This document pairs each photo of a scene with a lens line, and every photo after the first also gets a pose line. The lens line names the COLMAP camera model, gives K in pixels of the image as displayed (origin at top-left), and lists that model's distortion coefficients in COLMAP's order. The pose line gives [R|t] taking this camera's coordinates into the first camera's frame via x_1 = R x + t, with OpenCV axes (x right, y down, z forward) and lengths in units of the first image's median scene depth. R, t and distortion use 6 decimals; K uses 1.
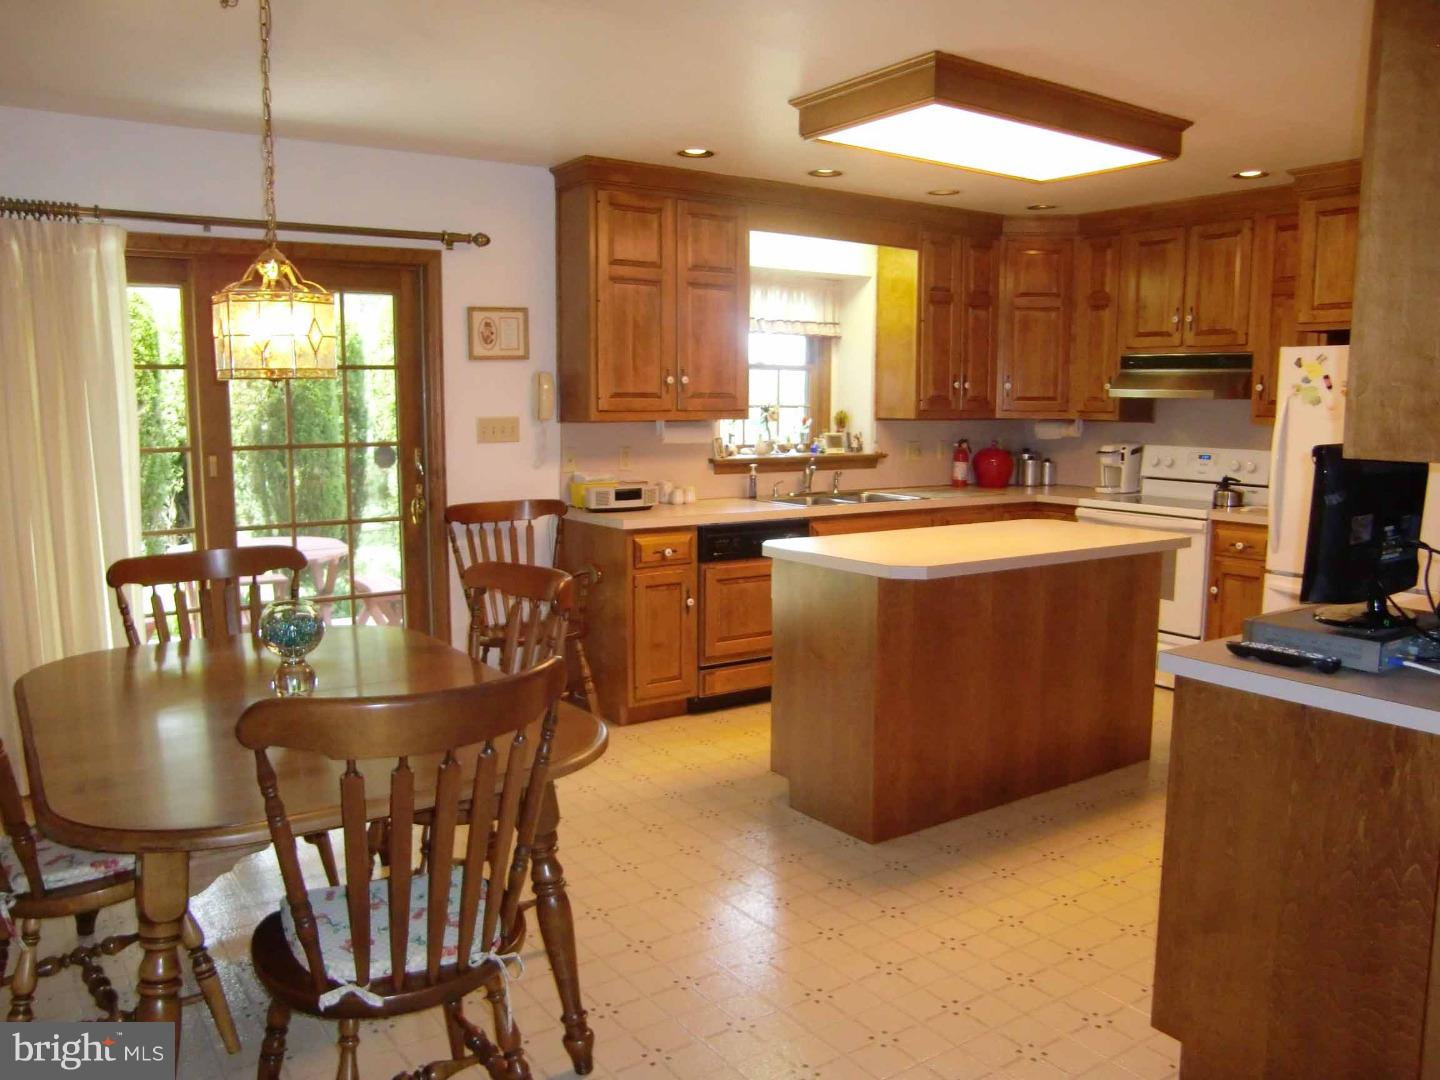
lens RADIAL K [[1140.9, 0, 724.4], [0, 1140.9, 570.6], [0, 0, 1]] dist [-0.073977, 0.065086]
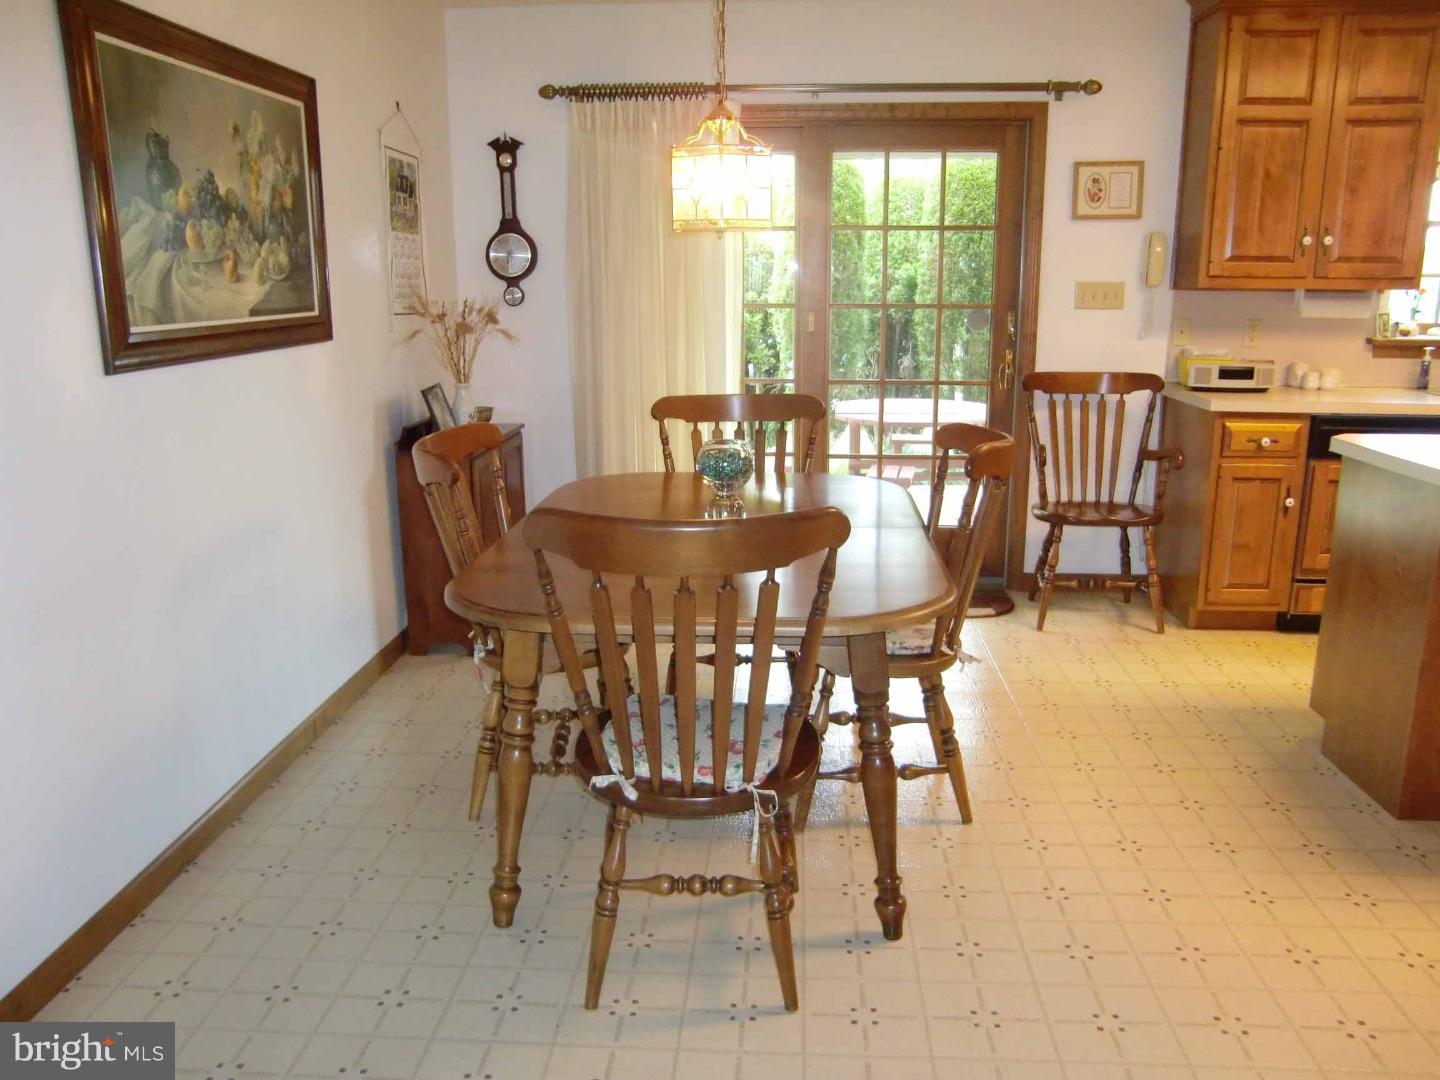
lens RADIAL K [[1140.9, 0, 720.6], [0, 1140.9, 556.7], [0, 0, 1]] dist [-0.073977, 0.065086]
pose [[0.792869, 0.148744, -0.590960, 0.139144], [-0.091610, 0.987826, 0.125724, 0.000665], [0.602467, -0.045544, 0.796844, 0.060848]]
